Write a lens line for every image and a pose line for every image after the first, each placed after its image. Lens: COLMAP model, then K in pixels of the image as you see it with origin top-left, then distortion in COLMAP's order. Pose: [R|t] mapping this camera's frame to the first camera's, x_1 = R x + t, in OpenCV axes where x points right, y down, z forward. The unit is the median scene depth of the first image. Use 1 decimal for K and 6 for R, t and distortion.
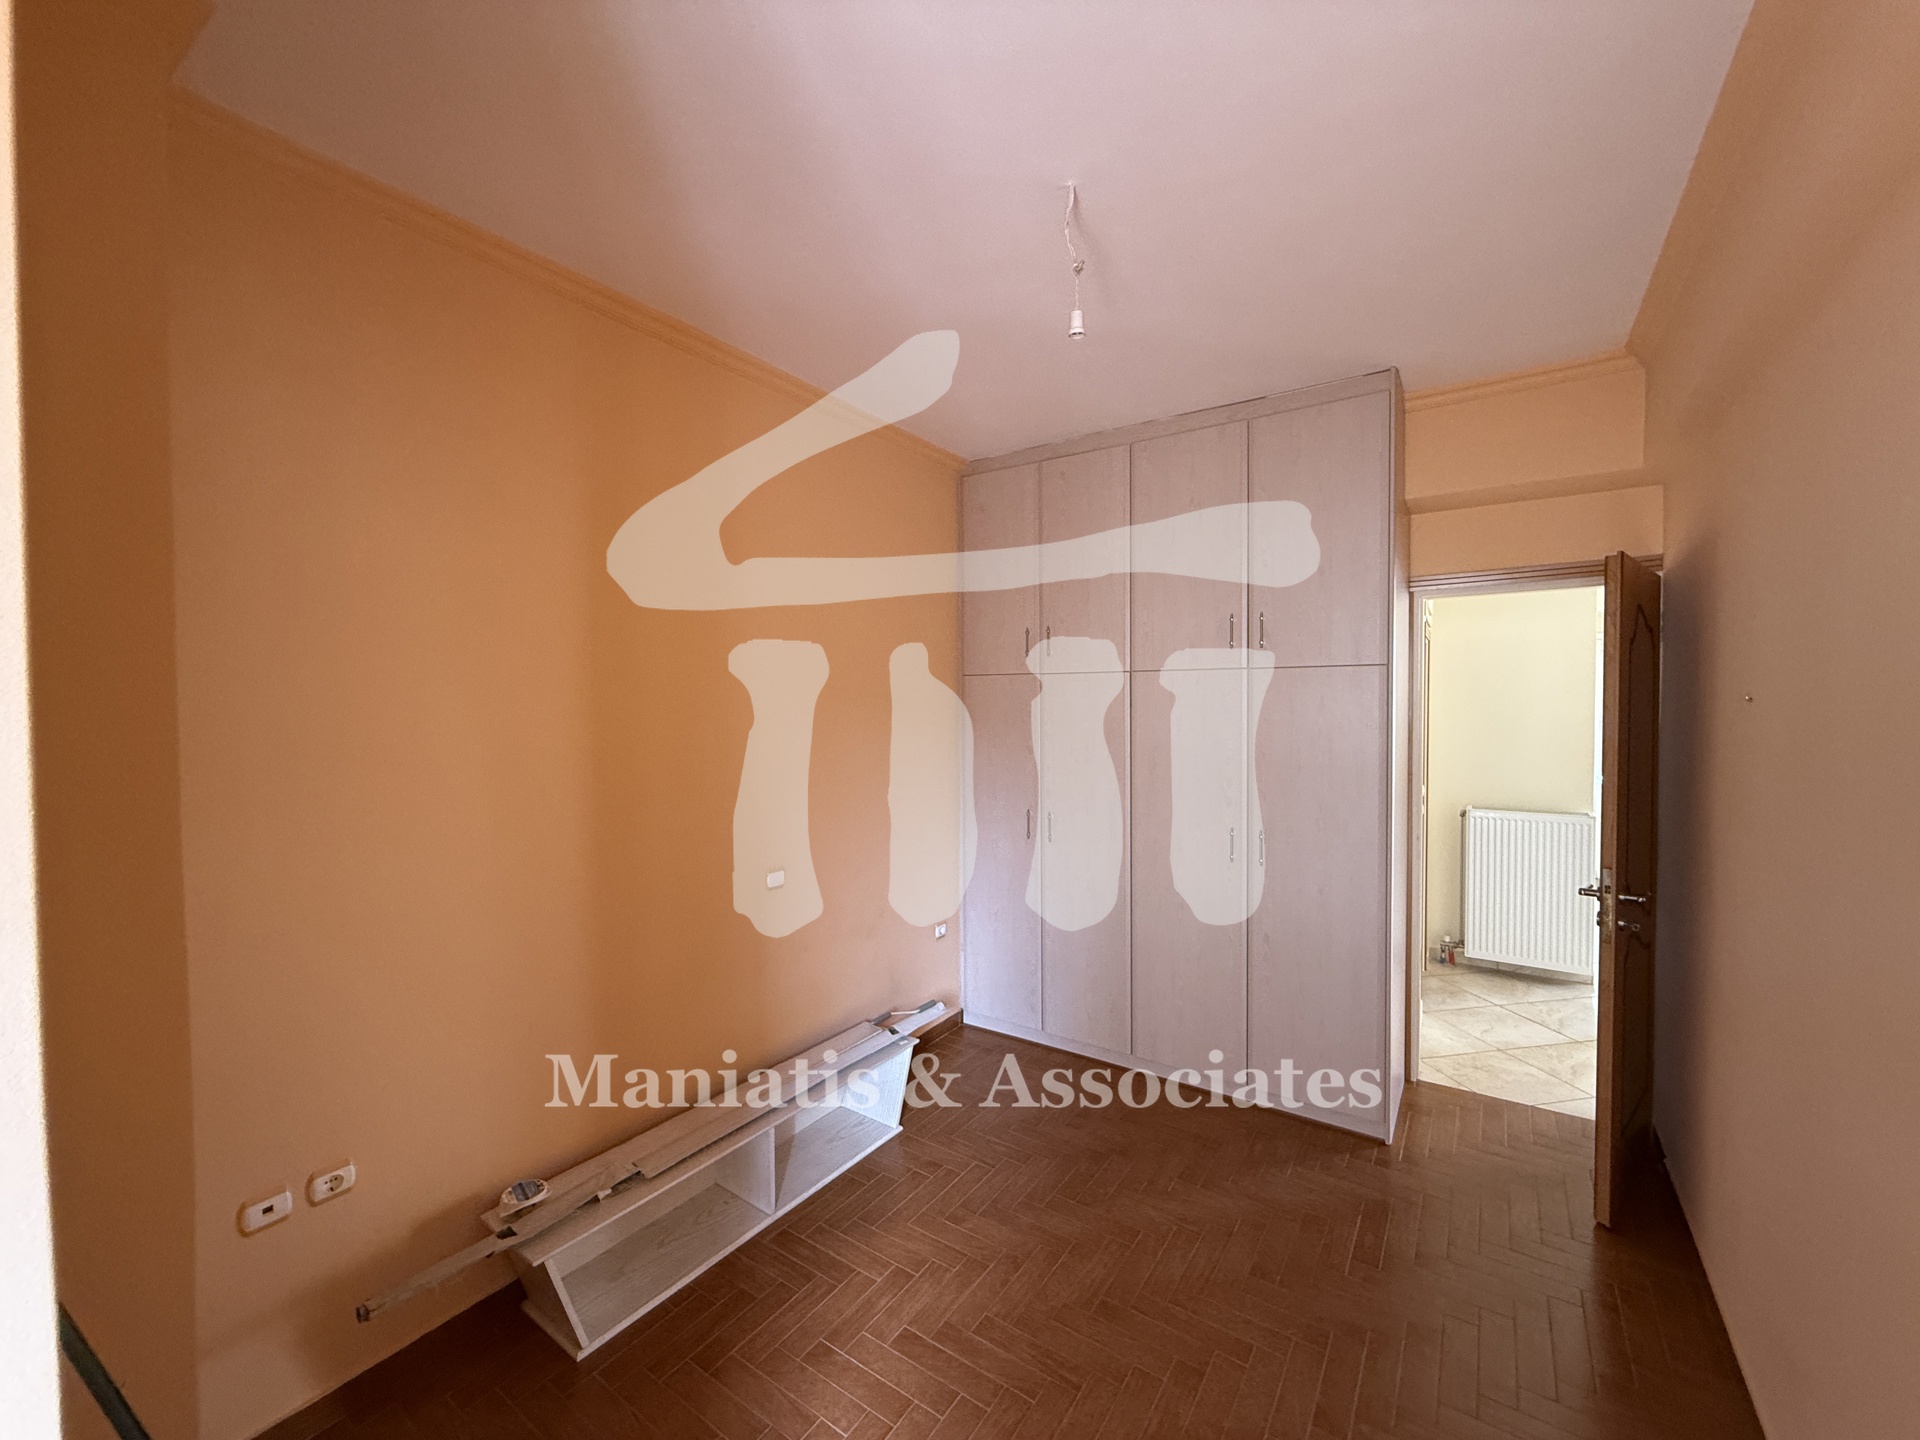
lens RADIAL K [[764.5, 0, 960.4], [0, 764.5, 720.1], [0, 0, 1]] dist [0.000006, 0.000352]
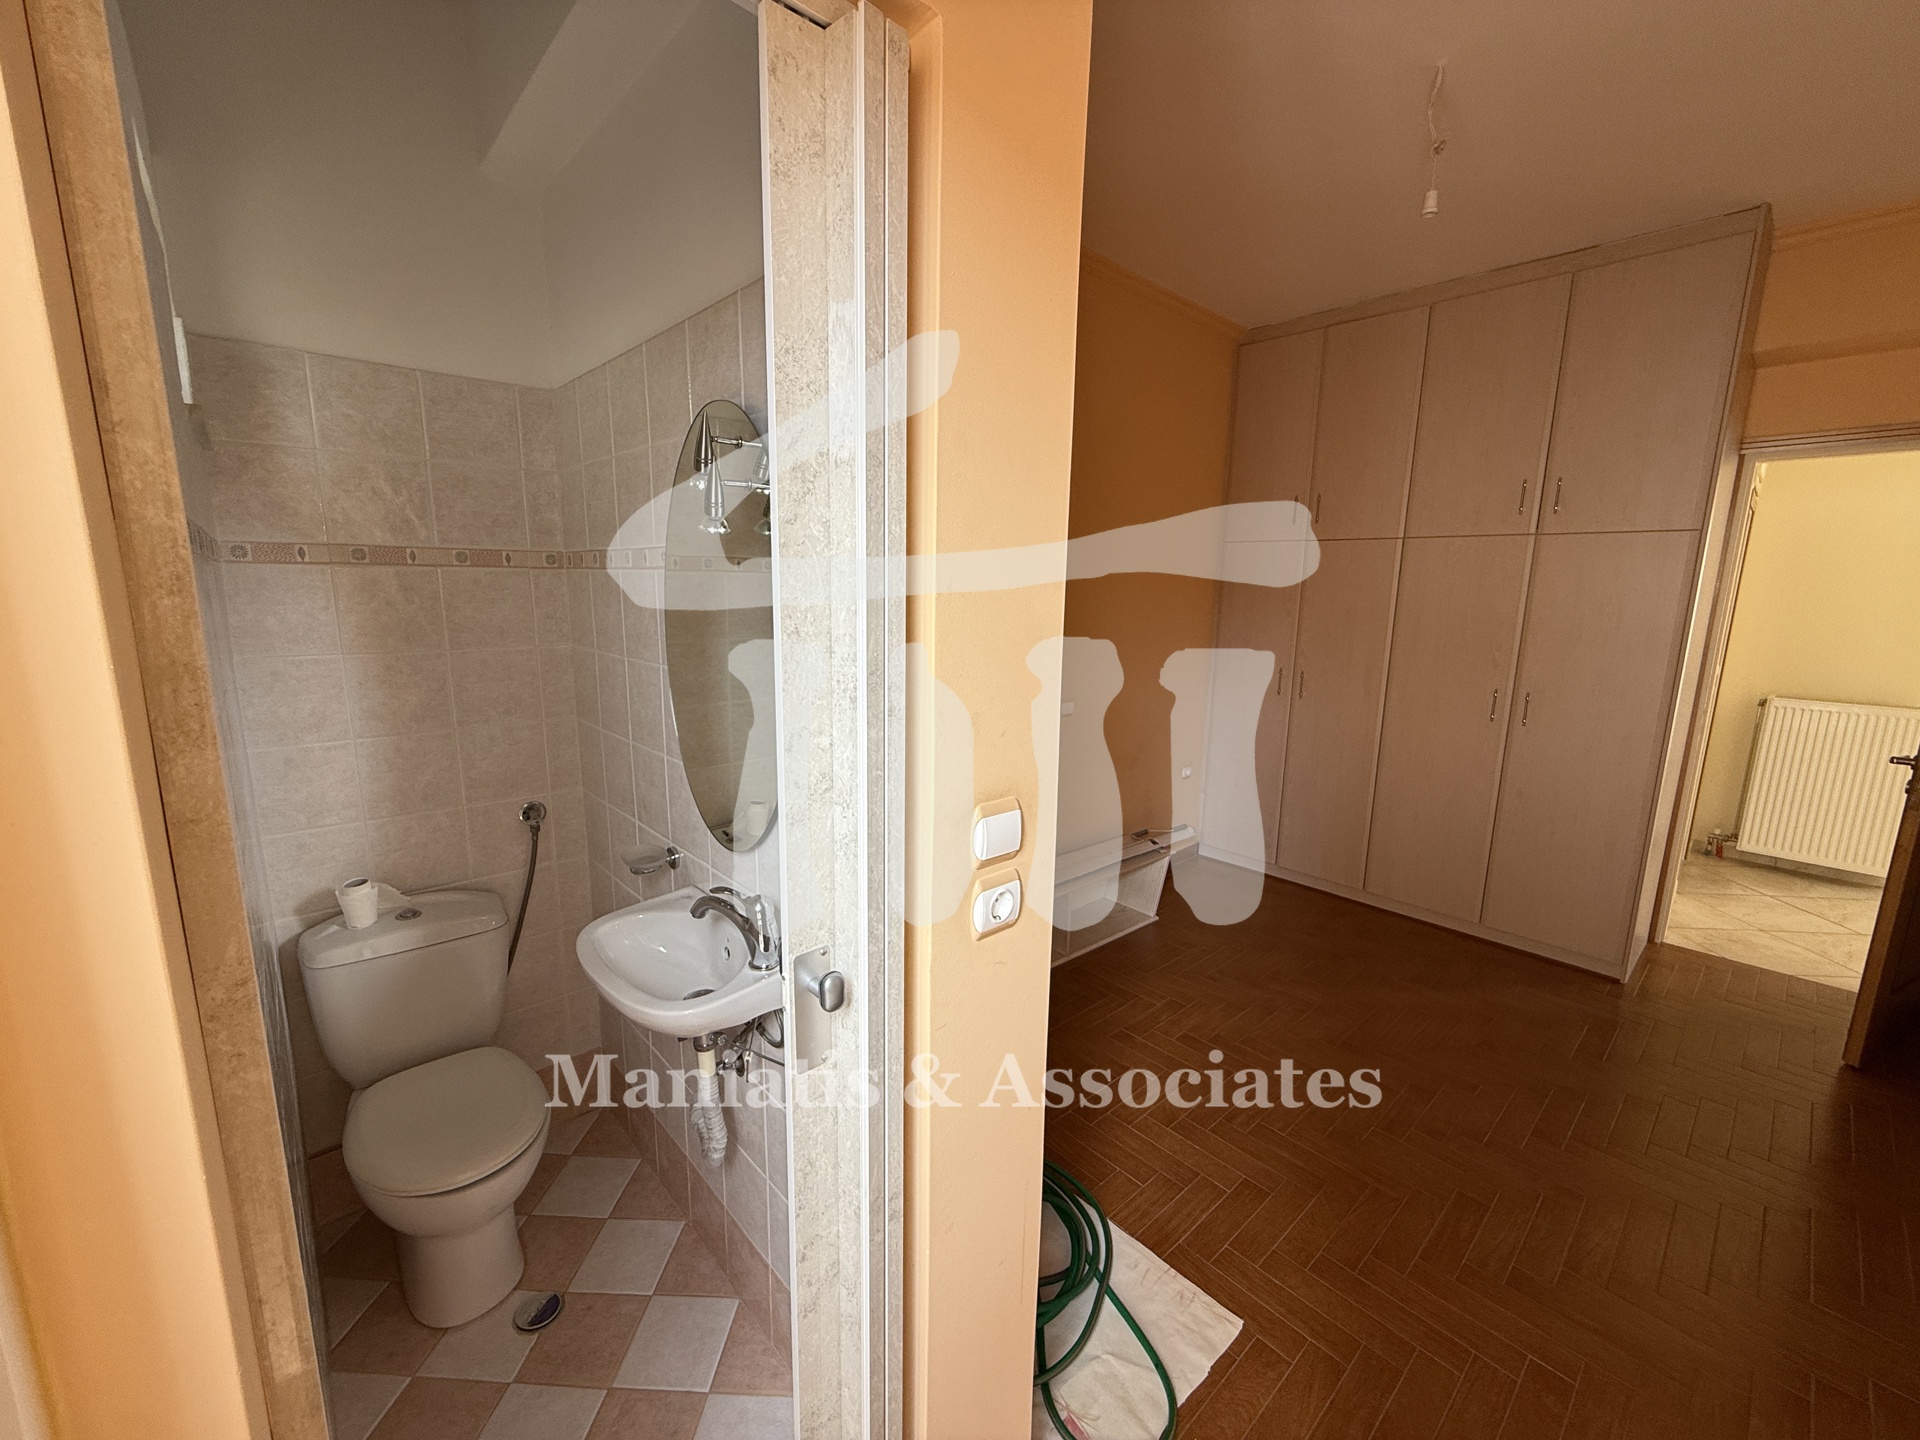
lens RADIAL K [[764.5, 0, 959.5], [0, 764.5, 719.7], [0, 0, 1]] dist [0.000006, 0.000352]
pose [[0.971917, 0.063756, -0.226522, -0.114402], [-0.029128, 0.987790, 0.153044, 0.039176], [0.233514, -0.142148, 0.961907, -0.180467]]
